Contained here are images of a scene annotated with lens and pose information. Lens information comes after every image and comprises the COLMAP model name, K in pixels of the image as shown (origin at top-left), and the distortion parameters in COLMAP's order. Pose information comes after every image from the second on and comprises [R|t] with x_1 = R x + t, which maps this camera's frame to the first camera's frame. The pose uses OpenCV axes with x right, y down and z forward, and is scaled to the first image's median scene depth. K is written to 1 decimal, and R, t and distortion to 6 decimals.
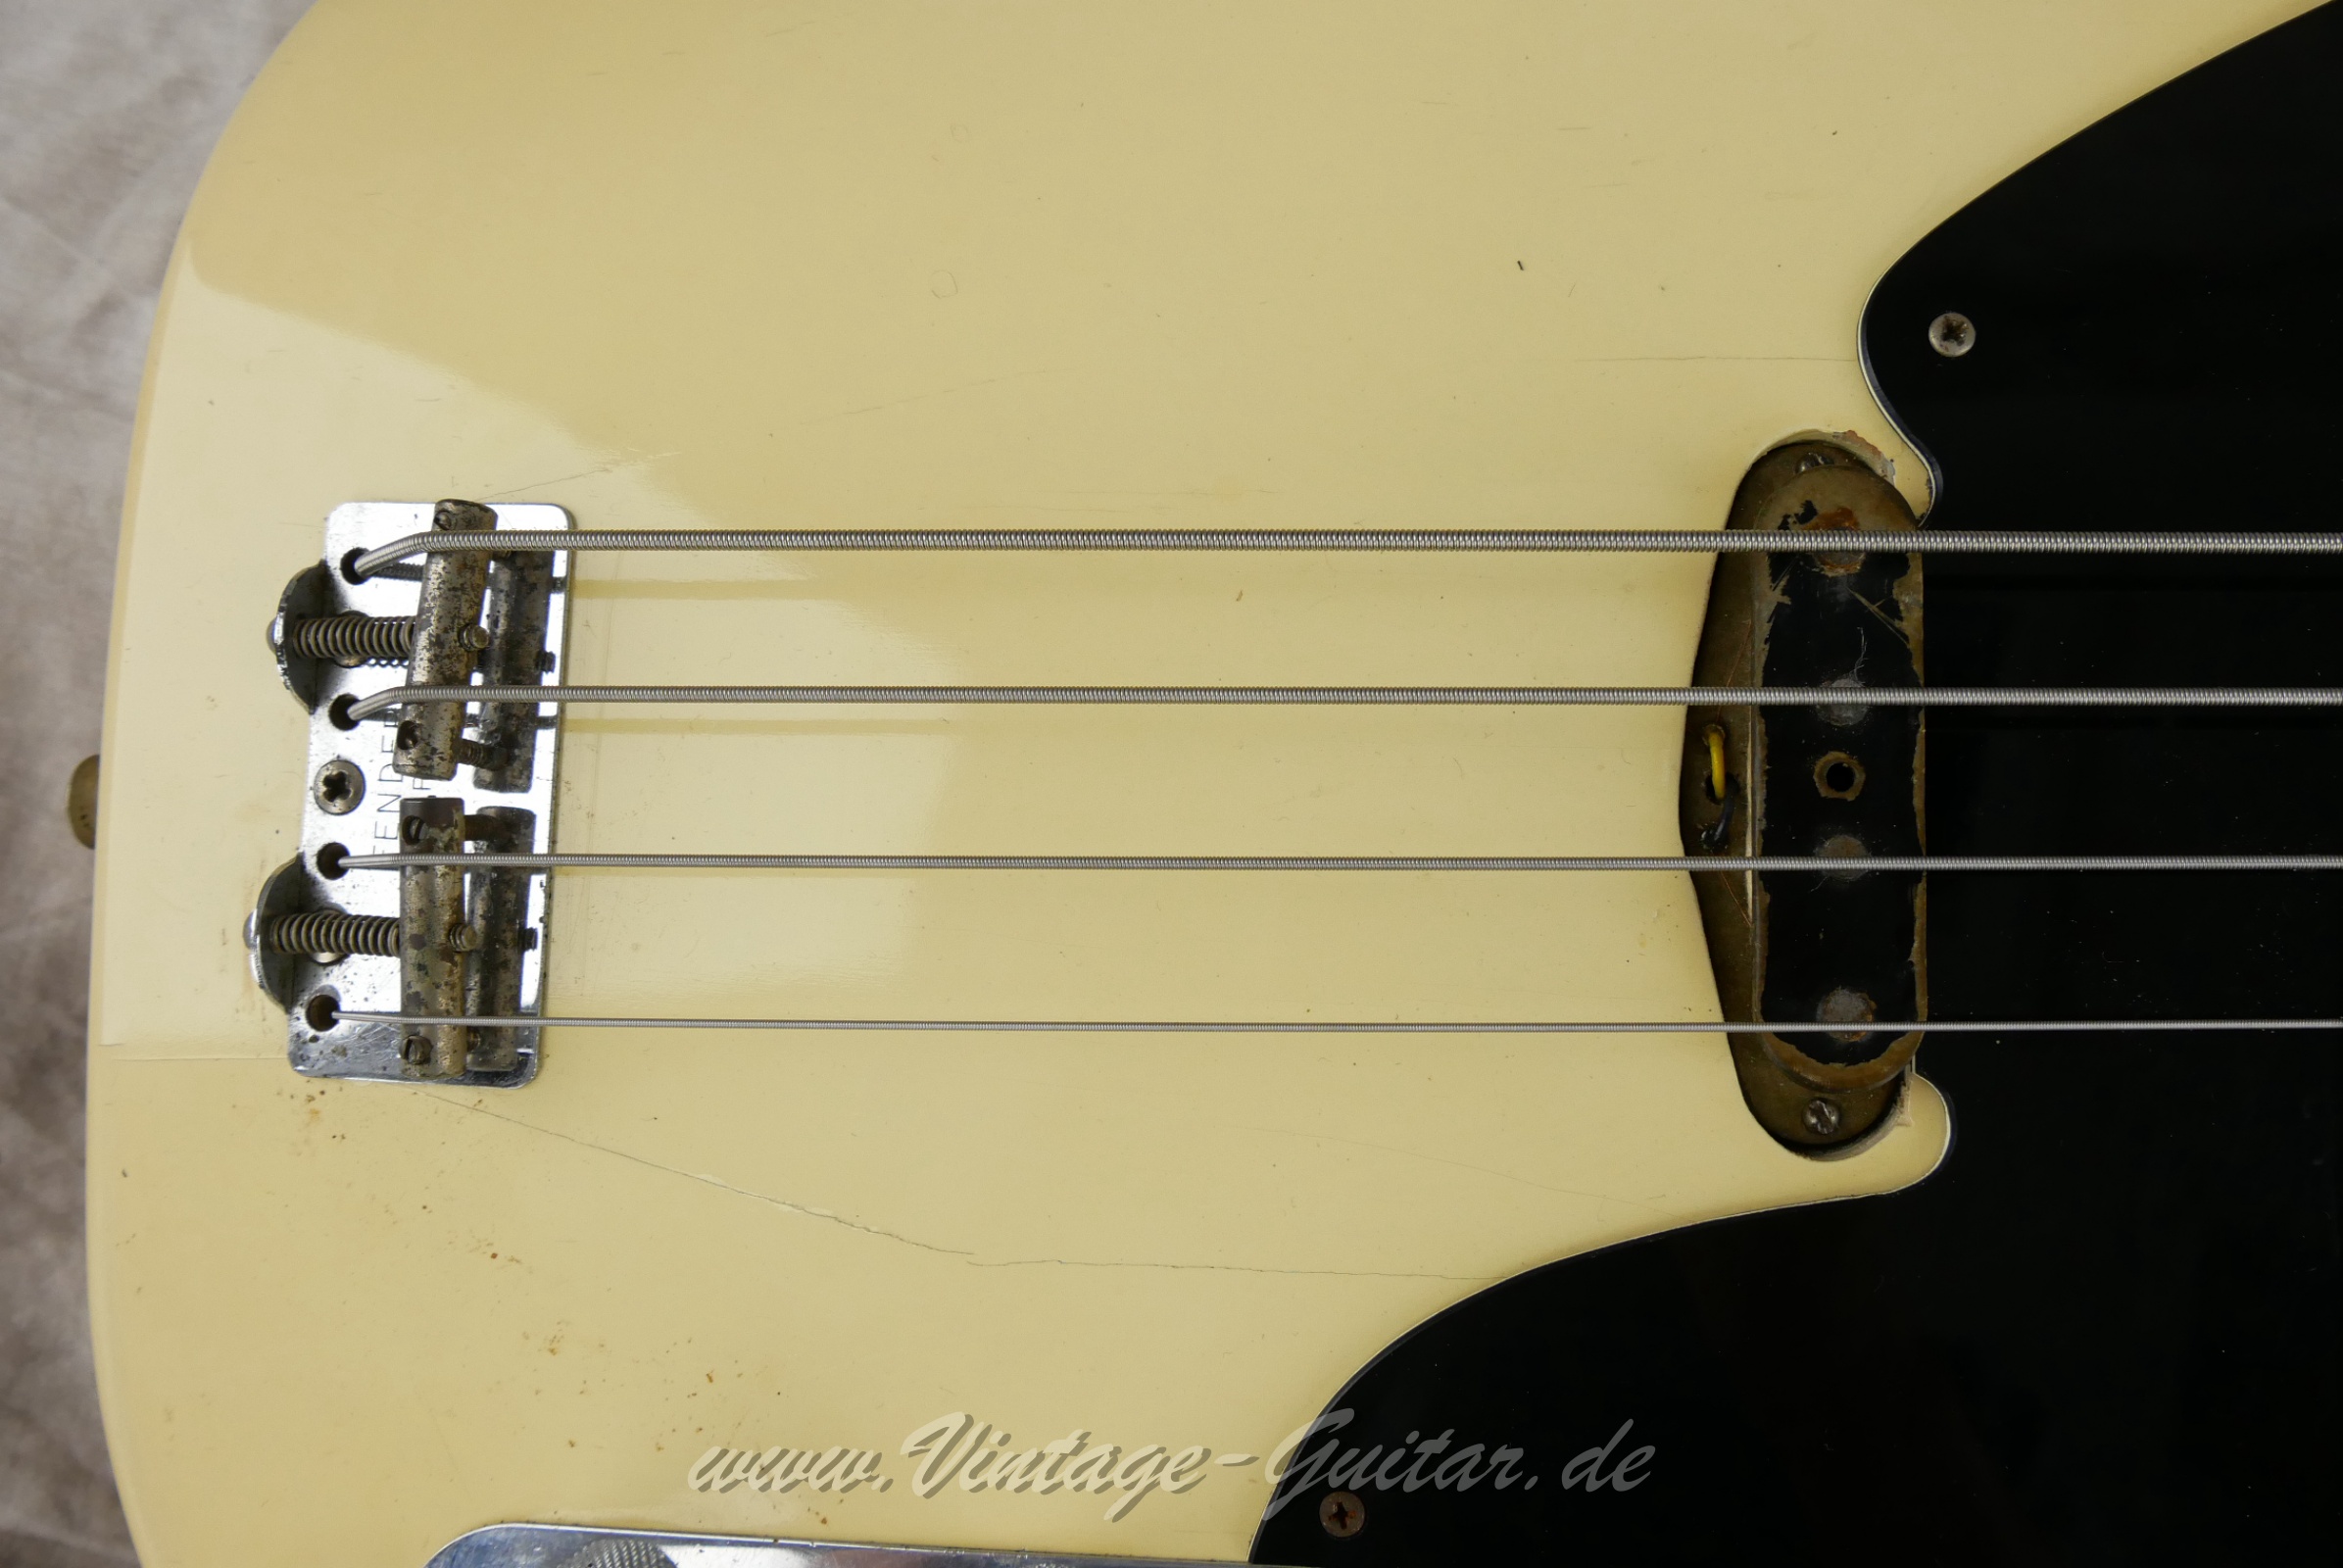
lens RADIAL K [[1974.5, 0, 1272.9], [0, 1974.5, 785.7], [0, 0, 1]] dist [-0.073656, 0.051698]
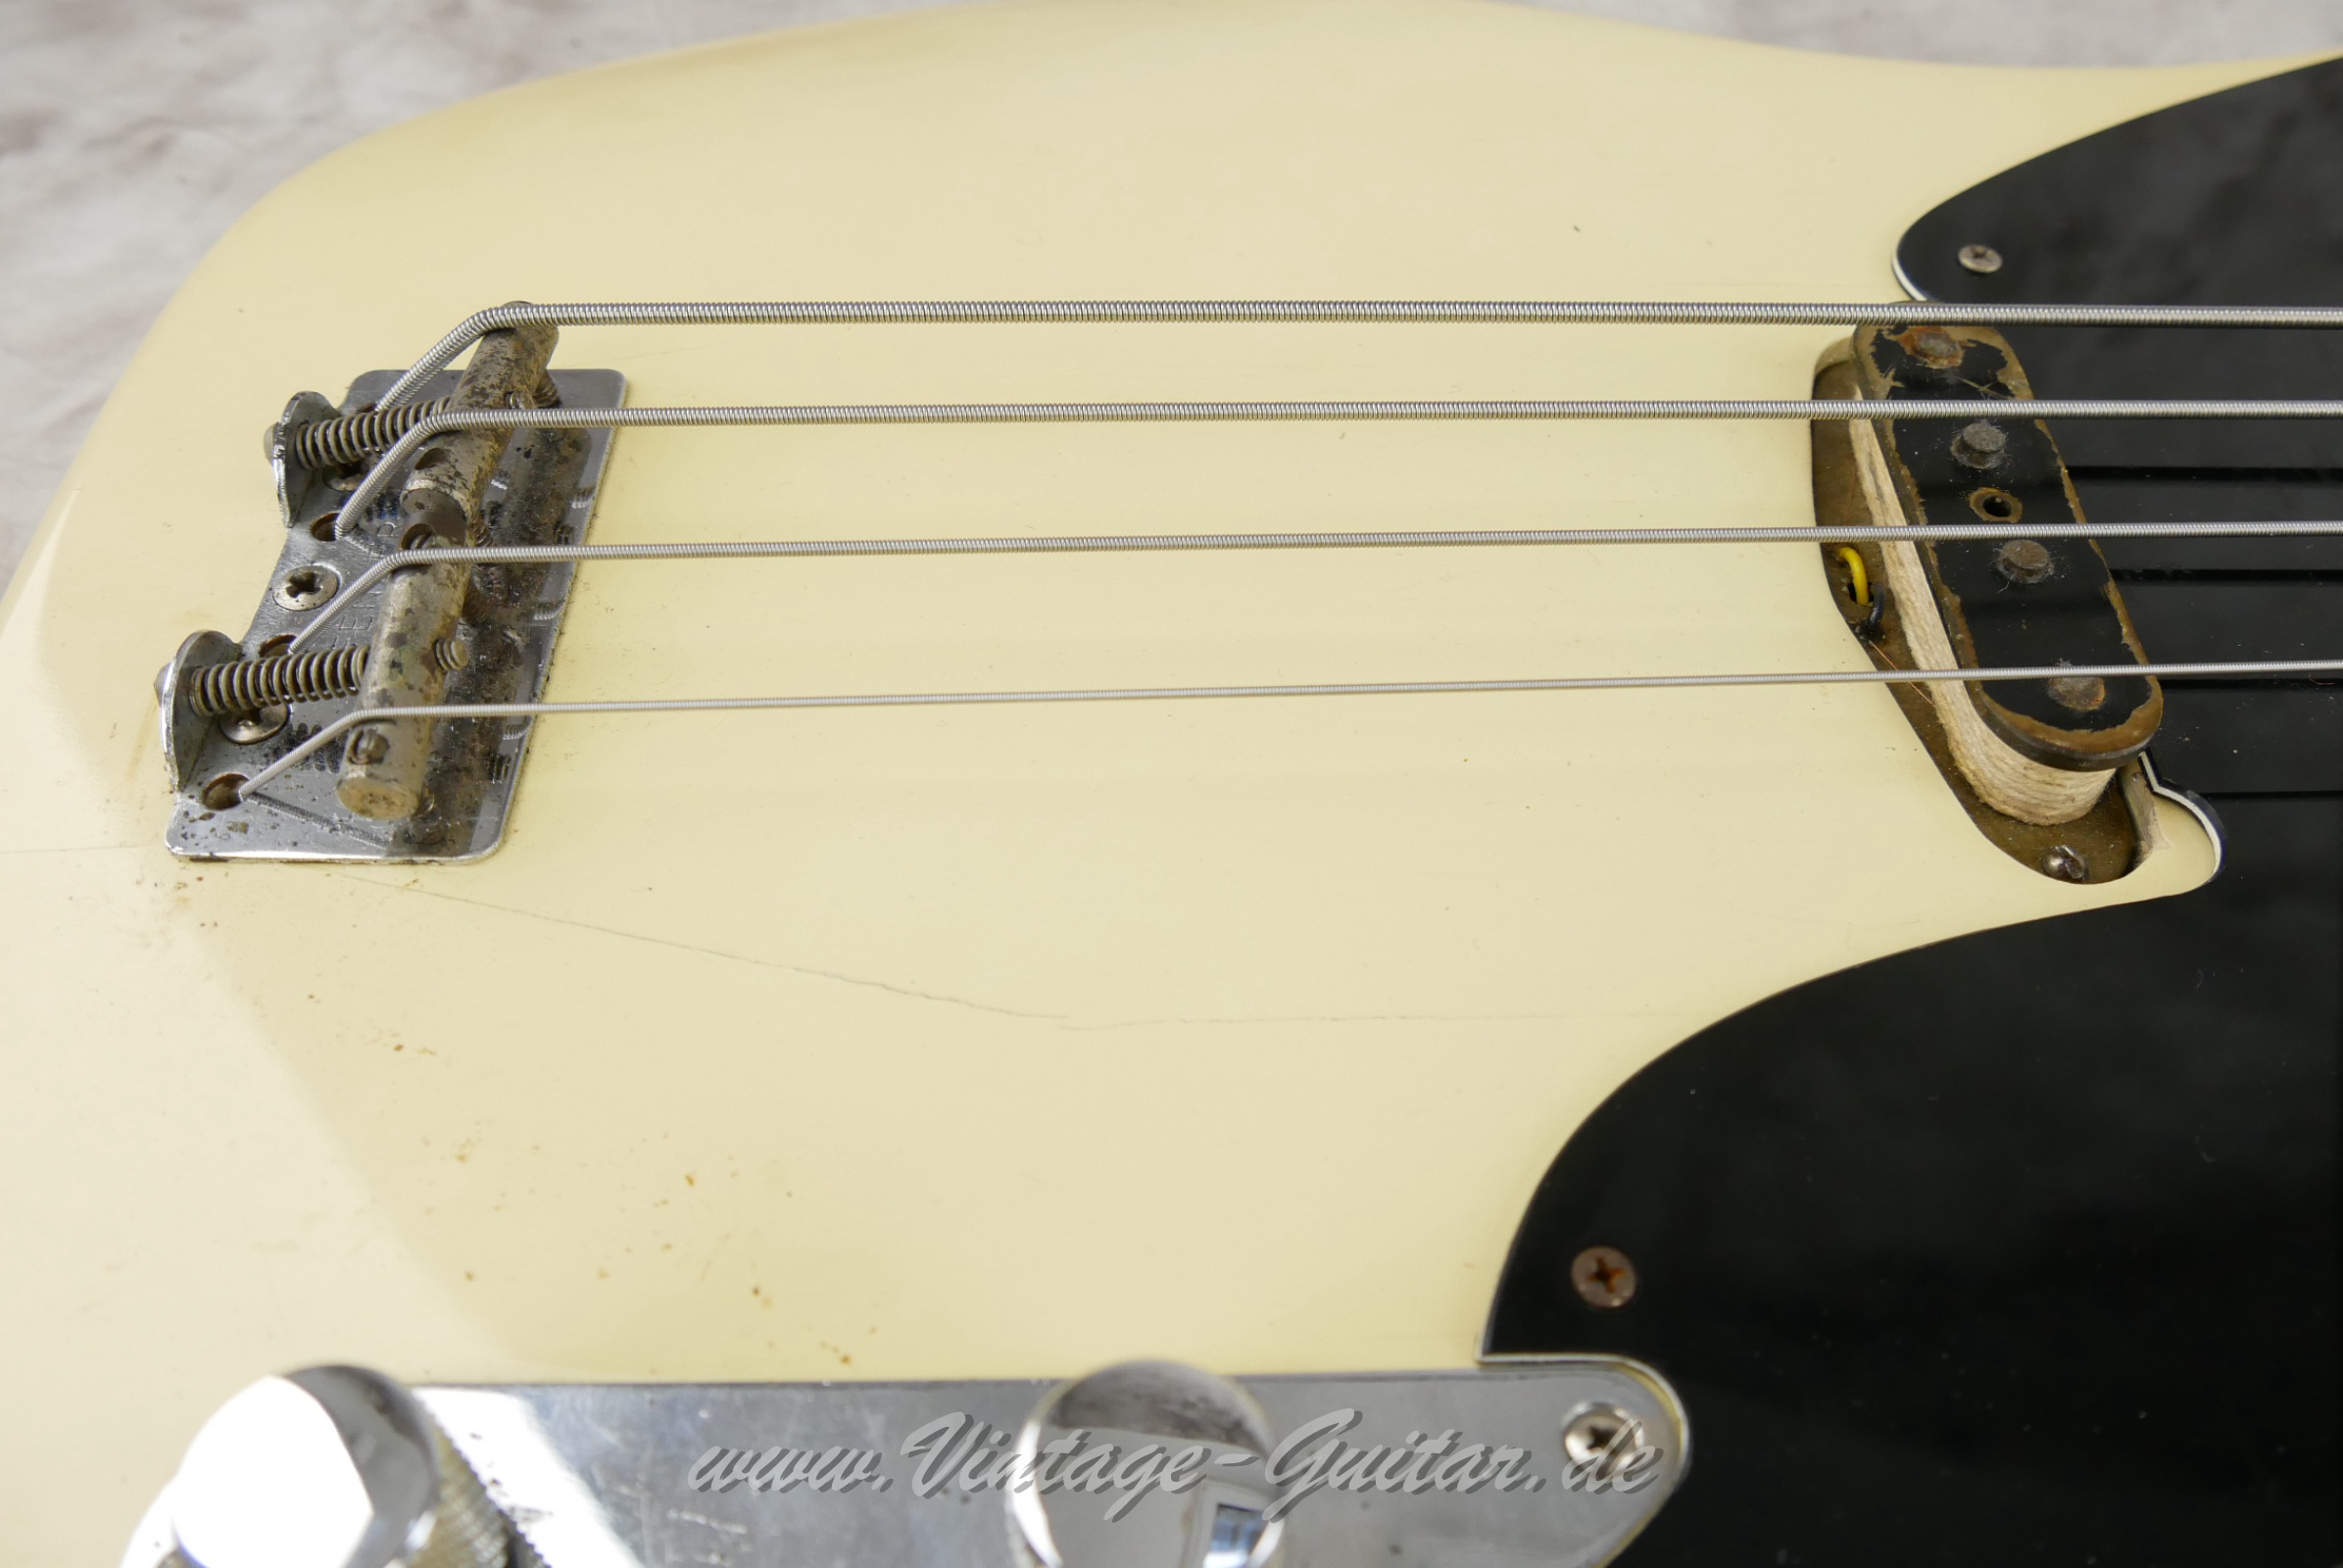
lens RADIAL K [[1974.5, 0, 1272.9], [0, 1974.5, 785.7], [0, 0, 1]] dist [-0.073656, 0.051698]
pose [[0.992314, 0.019642, 0.122176, -0.169039], [0.051971, 0.829874, -0.555525, 0.593665], [-0.112303, 0.557605, 0.822475, 0.313694]]
